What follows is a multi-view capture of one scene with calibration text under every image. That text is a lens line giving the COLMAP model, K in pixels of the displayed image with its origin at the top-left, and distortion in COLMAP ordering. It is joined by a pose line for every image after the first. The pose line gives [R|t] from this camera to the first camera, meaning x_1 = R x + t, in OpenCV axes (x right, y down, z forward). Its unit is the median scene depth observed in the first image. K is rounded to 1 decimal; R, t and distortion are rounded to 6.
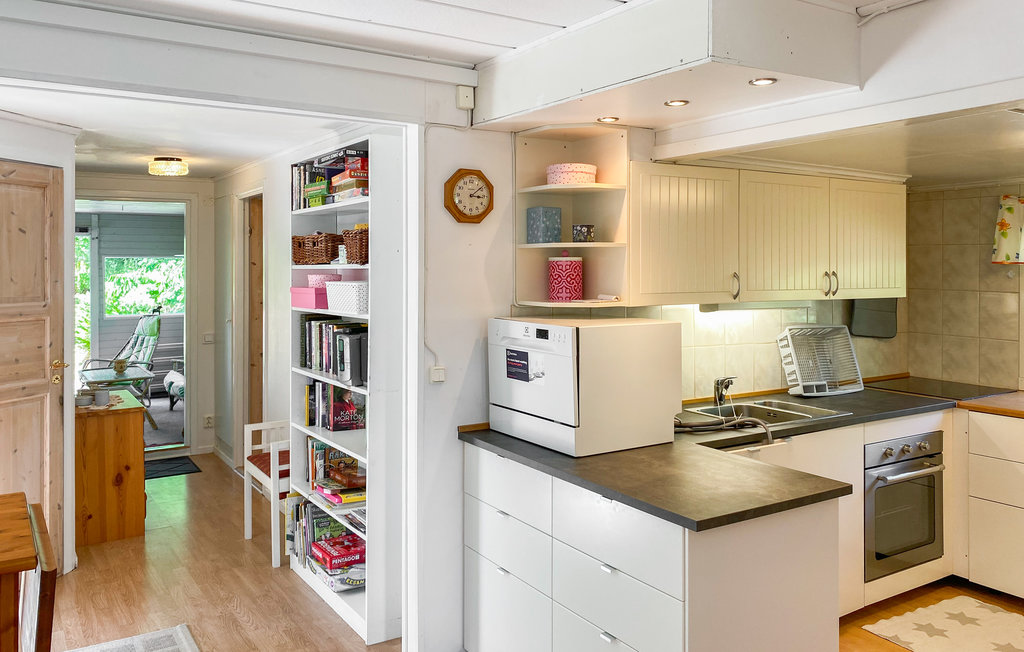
lens RADIAL K [[789.4, 0, 509.4], [0, 789.4, 264.7], [0, 0, 1]] dist [0.032017, -0.066708]
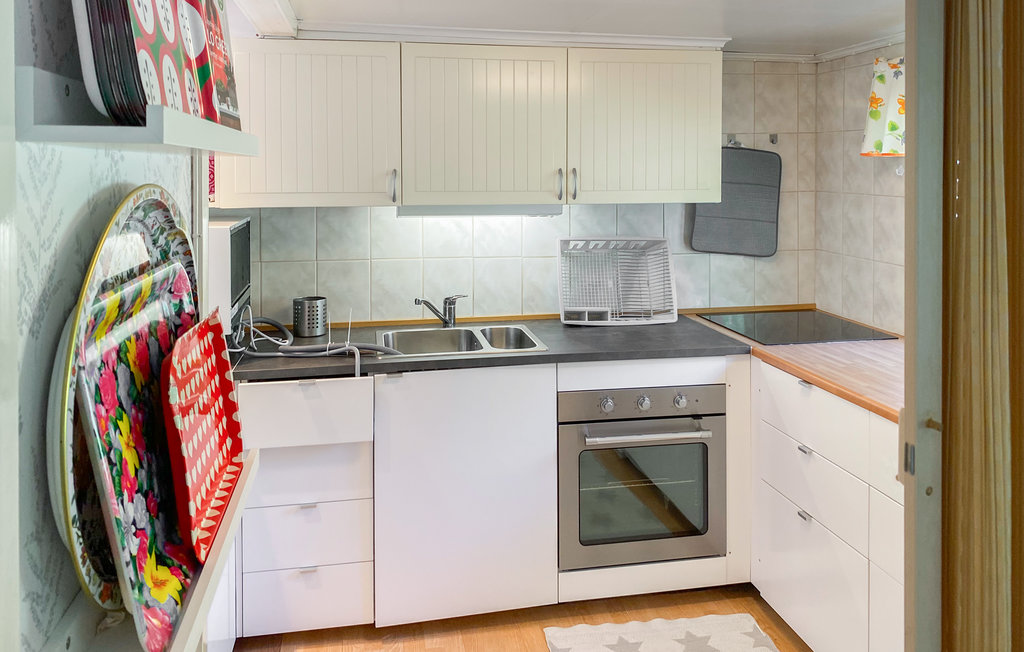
lens RADIAL K [[795.7, 0, 531.5], [0, 795.7, 186.9], [0, 0, 1]] dist [0.012877, -0.013713]
pose [[0.938208, 0.002876, -0.346061, 0.585056], [0.003644, 0.999828, 0.018188, 0.012460], [0.346053, -0.018325, 0.938036, 0.229504]]
